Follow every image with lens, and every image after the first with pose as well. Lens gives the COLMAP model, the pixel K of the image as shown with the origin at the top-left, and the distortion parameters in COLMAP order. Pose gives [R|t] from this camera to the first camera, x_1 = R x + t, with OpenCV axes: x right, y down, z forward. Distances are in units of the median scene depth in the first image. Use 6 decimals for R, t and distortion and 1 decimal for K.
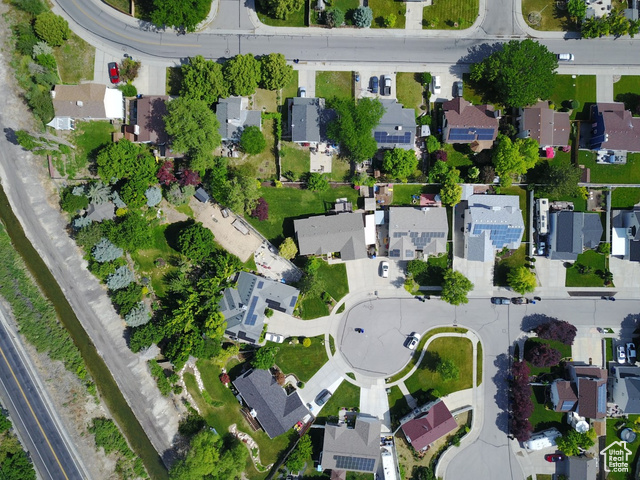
lens RADIAL K [[488.8, 0, 317.5], [0, 488.8, 237.0], [0, 0, 1]] dist [-0.030583, 0.001072]
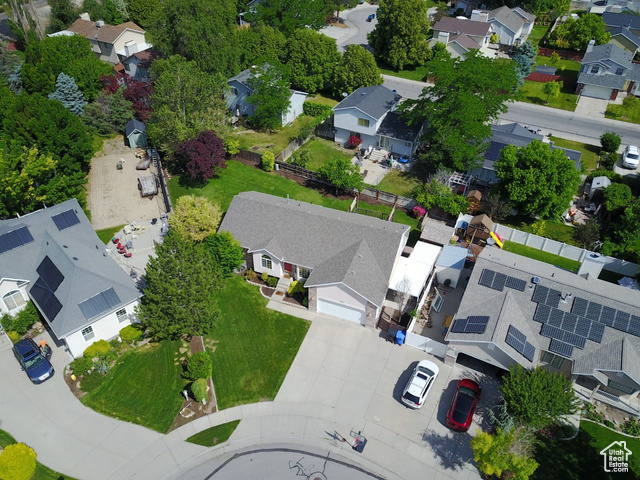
lens RADIAL K [[488.8, 0, 322.4], [0, 488.8, 237.8], [0, 0, 1]] dist [-0.030583, 0.001072]
pose [[0.886384, 0.274588, -0.372726, 0.170179], [-0.462942, 0.530636, -0.710007, 0.252456], [0.002823, 0.801890, 0.597465, 0.758247]]
